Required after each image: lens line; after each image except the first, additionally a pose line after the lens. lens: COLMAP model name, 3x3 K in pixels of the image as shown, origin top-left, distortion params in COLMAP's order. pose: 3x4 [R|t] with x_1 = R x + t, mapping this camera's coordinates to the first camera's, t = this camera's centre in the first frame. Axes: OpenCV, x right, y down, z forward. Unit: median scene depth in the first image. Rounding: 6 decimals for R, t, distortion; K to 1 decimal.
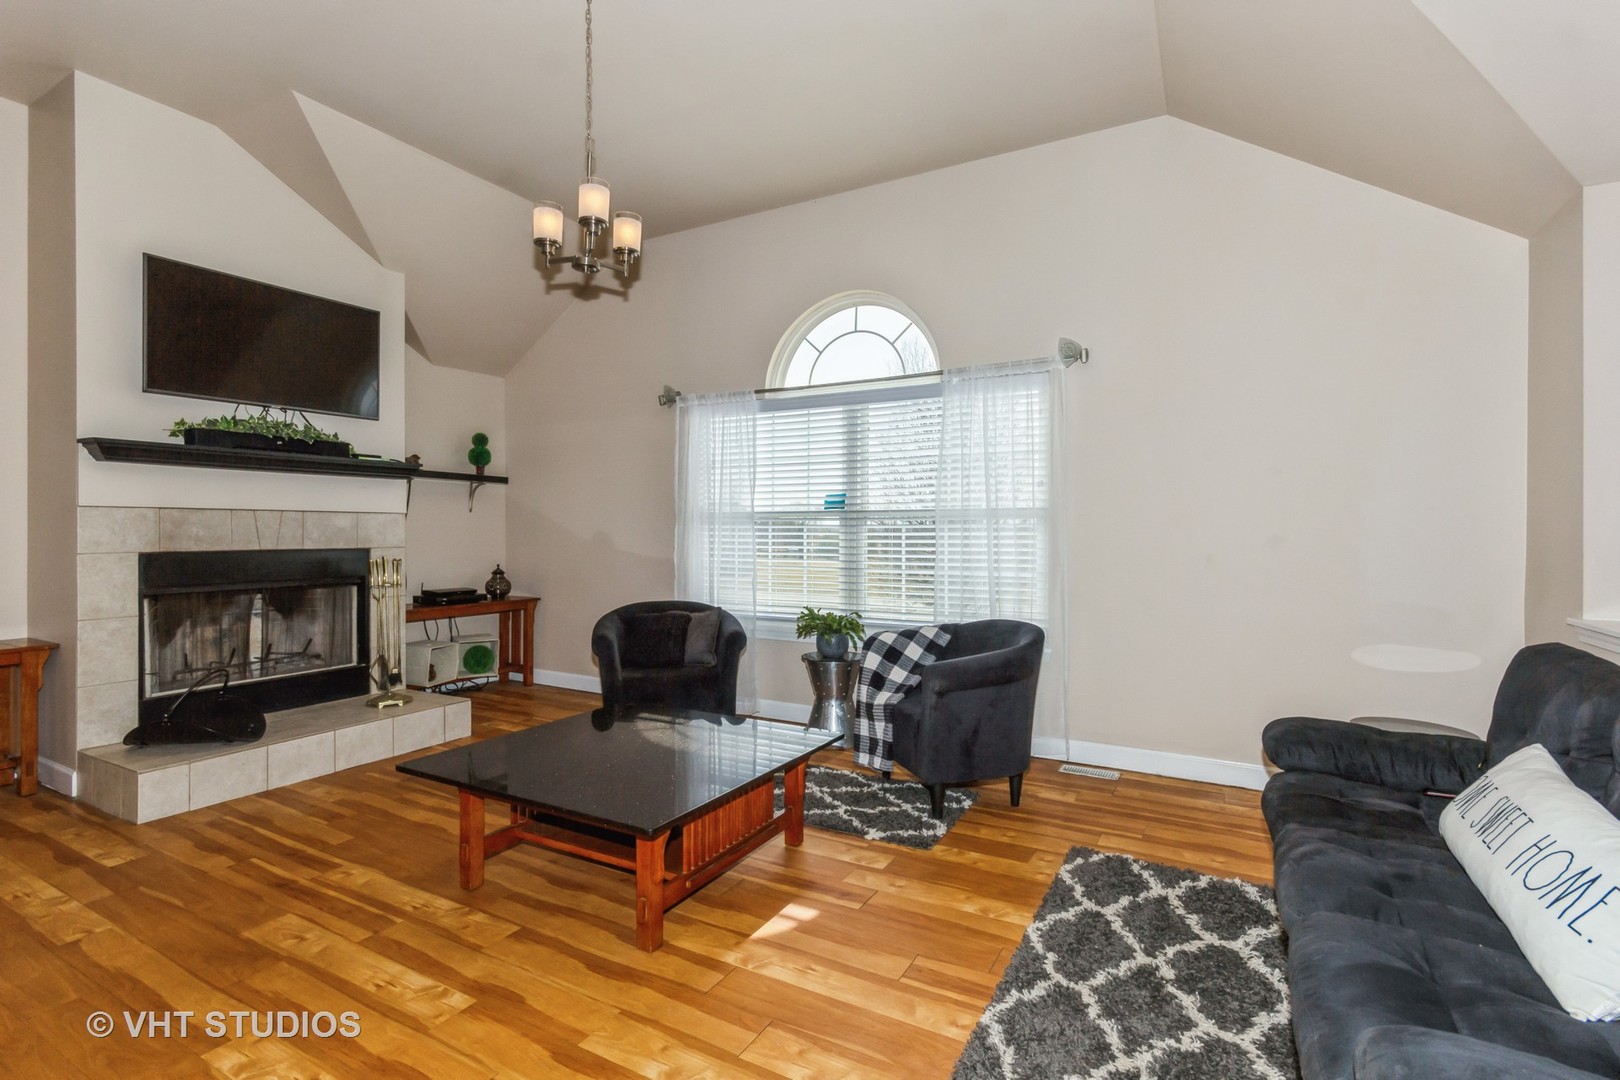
lens RADIAL K [[748.7, 0, 808.5], [0, 748.7, 537.1], [0, 0, 1]] dist [0.007853, -0.000710]
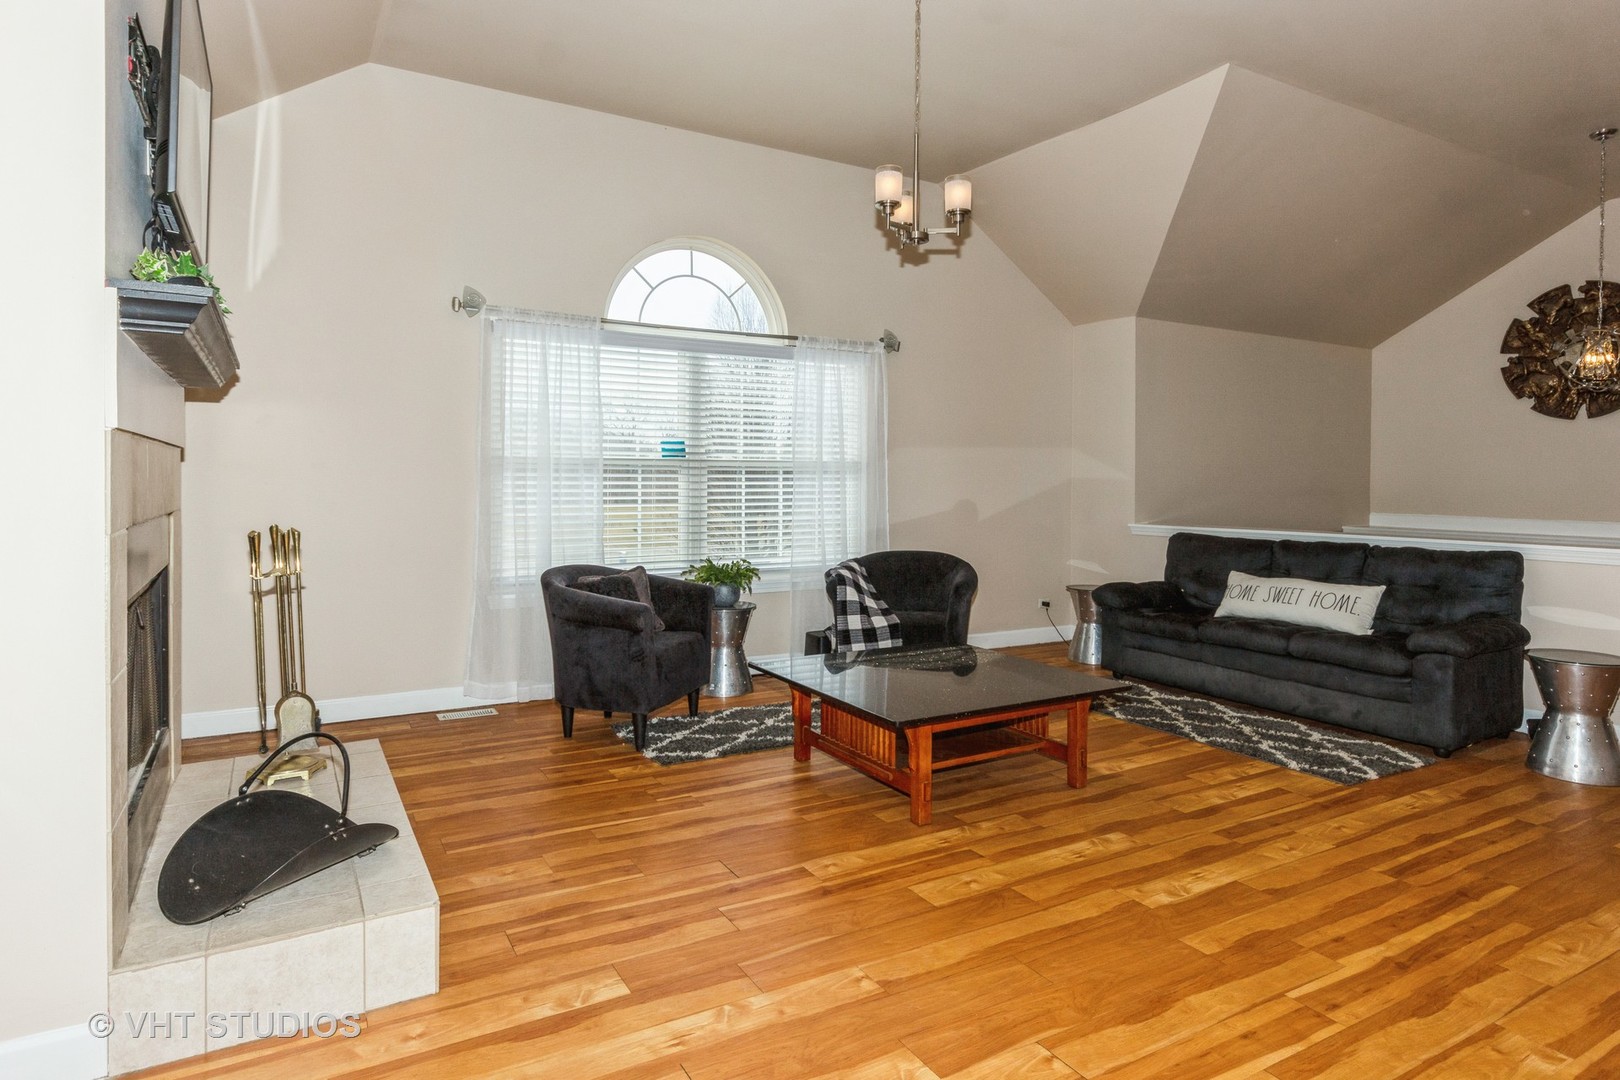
lens RADIAL K [[922.1, 0, 780.5], [0, 922.1, 485.7], [0, 0, 1]] dist [0.008373, 0.003177]
pose [[0.521427, -0.005433, 0.853279, -0.990561], [0.004198, 0.999984, 0.003802, -0.005272], [-0.853286, 0.001600, 0.521441, 0.298676]]
